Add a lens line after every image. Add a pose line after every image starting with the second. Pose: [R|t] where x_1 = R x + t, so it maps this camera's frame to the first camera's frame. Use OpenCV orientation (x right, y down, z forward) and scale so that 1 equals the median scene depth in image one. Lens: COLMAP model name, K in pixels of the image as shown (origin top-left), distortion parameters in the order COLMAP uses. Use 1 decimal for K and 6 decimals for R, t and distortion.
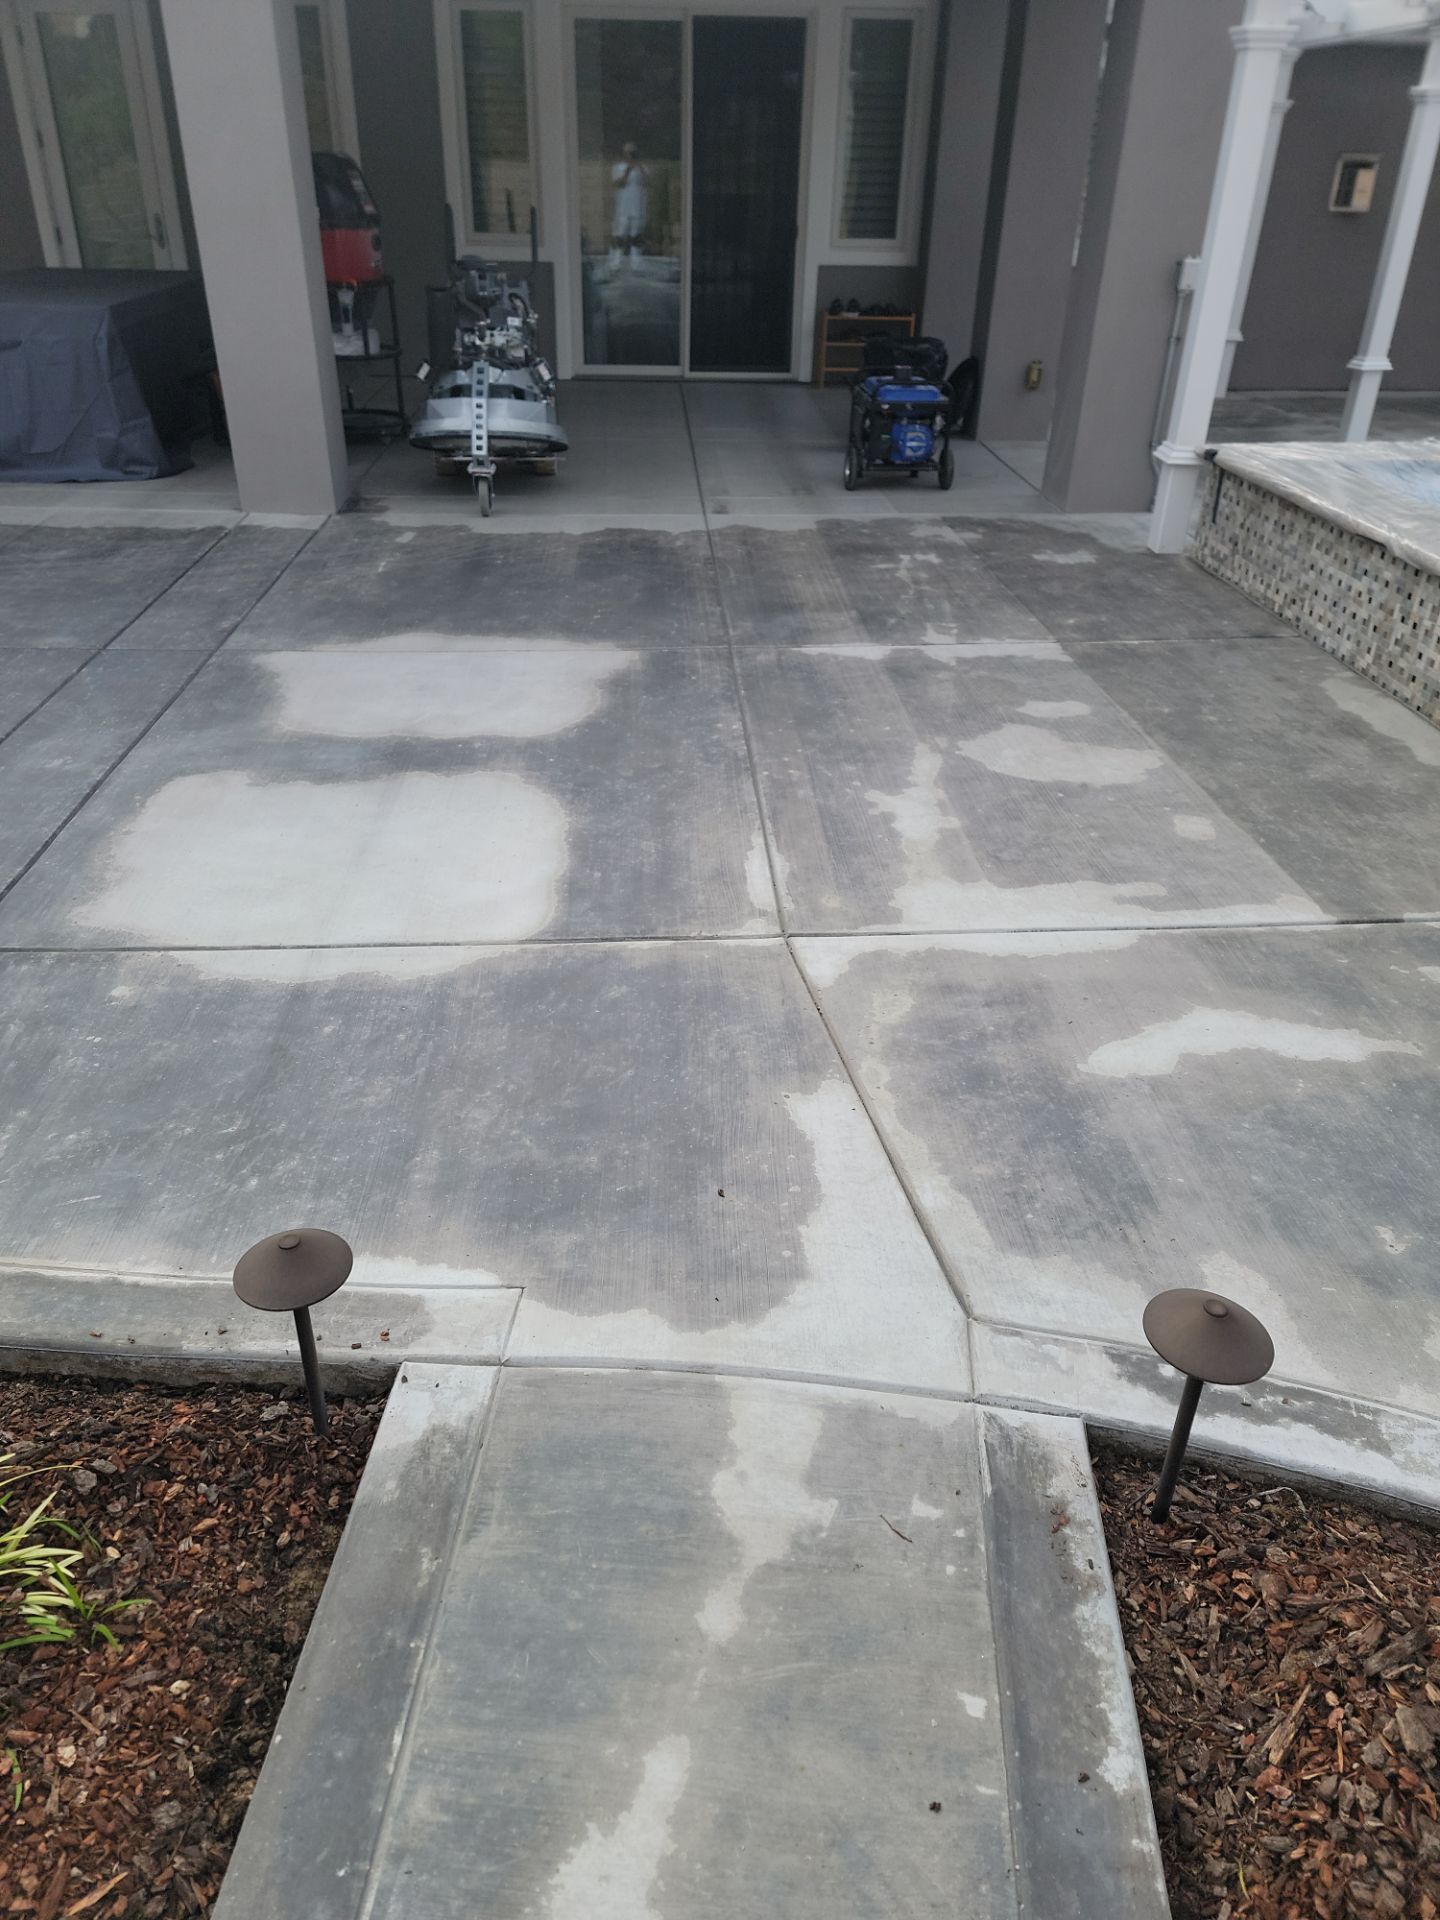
lens RADIAL K [[1339.6, 0, 720.8], [0, 1339.6, 956.7], [0, 0, 1]] dist [0.077391, -0.064285]
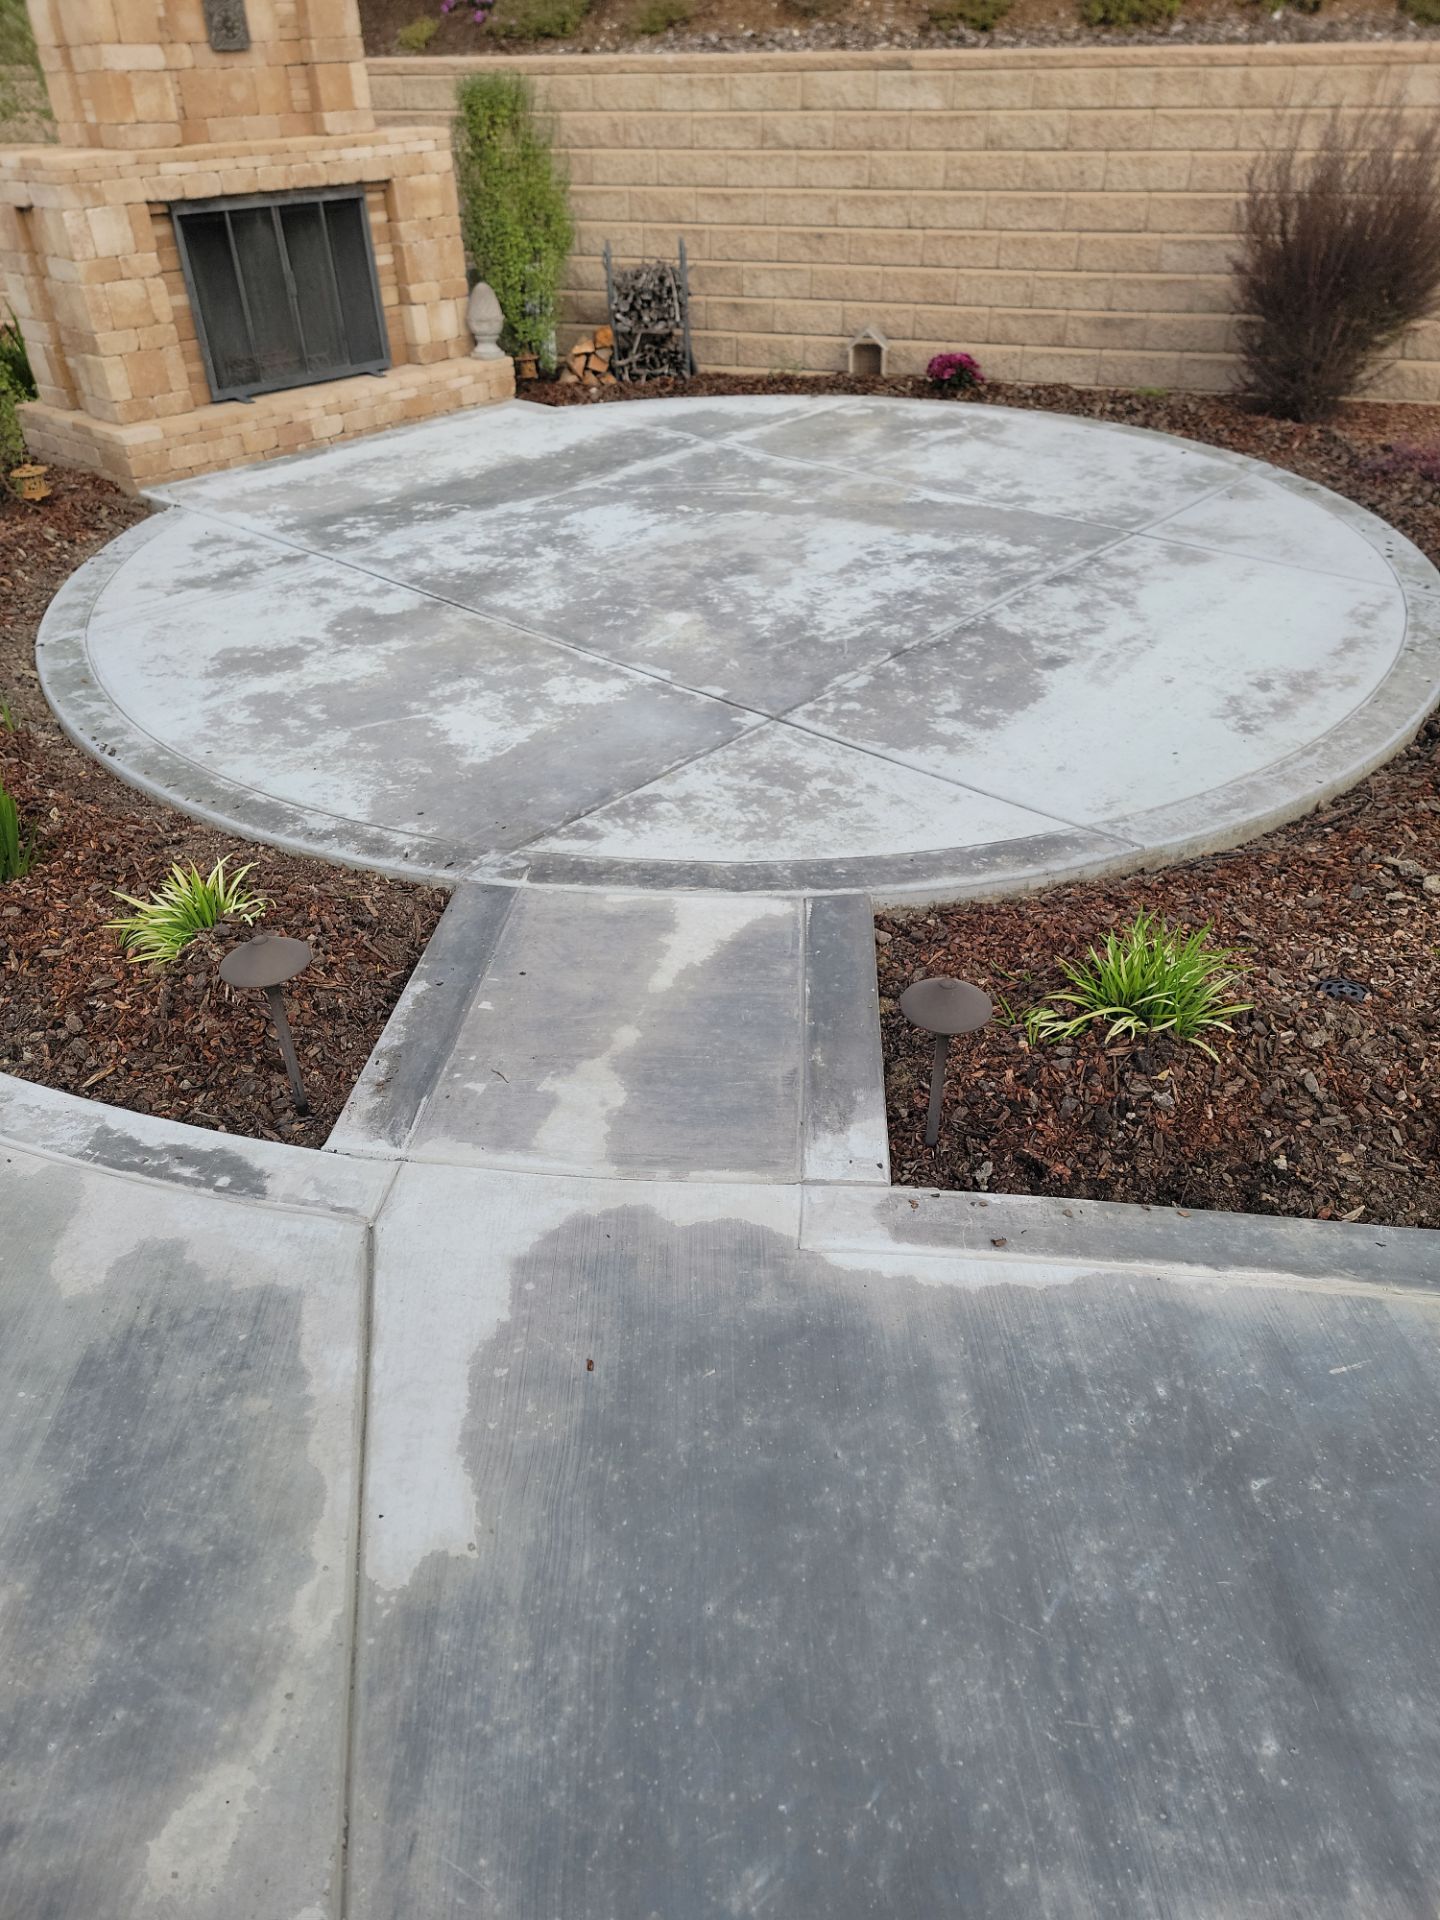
lens RADIAL K [[1339.6, 0, 730.9], [0, 1339.6, 965.3], [0, 0, 1]] dist [0.077391, -0.064285]
pose [[-0.999961, 0.006493, 0.006000, -0.058195], [0.008196, 0.426545, 0.904429, -0.427044], [0.003314, 0.904443, -0.426581, 0.697766]]
